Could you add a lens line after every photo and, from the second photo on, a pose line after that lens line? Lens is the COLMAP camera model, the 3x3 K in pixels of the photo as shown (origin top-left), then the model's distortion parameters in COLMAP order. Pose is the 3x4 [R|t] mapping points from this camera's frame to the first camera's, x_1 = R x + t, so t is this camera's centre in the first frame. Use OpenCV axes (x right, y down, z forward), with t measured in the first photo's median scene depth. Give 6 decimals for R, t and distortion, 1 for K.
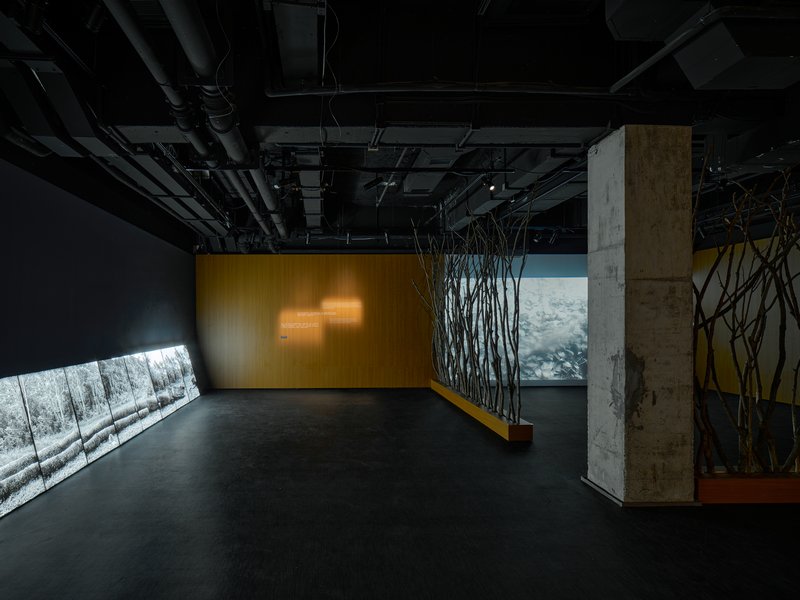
lens RADIAL K [[445.9, 0, 400.2], [0, 445.9, 308.6], [0, 0, 1]] dist [-0.003289, 0.000133]
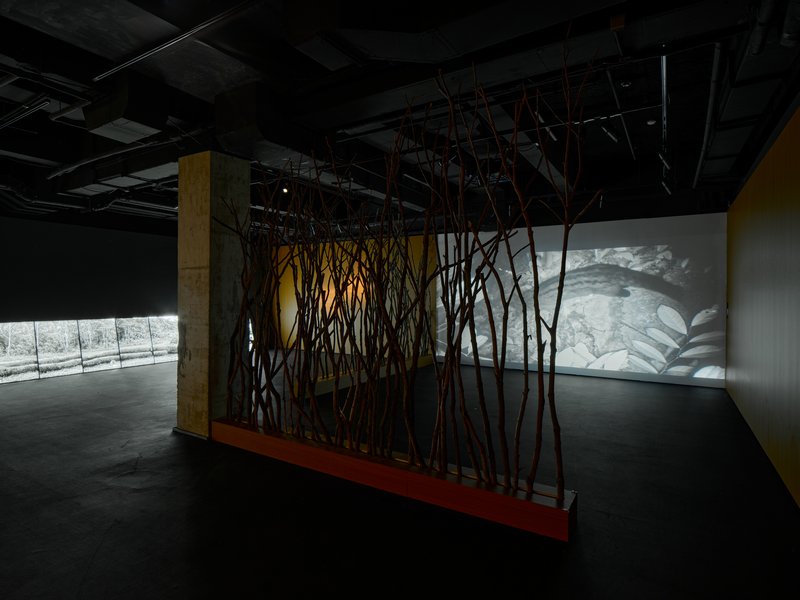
lens RADIAL K [[445.9, 0, 399.6], [0, 445.9, 292.2], [0, 0, 1]] dist [-0.003289, 0.000133]
pose [[0.841961, 0.006251, -0.539502, 1.470975], [-0.000855, 0.999947, 0.010251, -0.005967], [0.539537, -0.008169, 0.841922, 0.158711]]
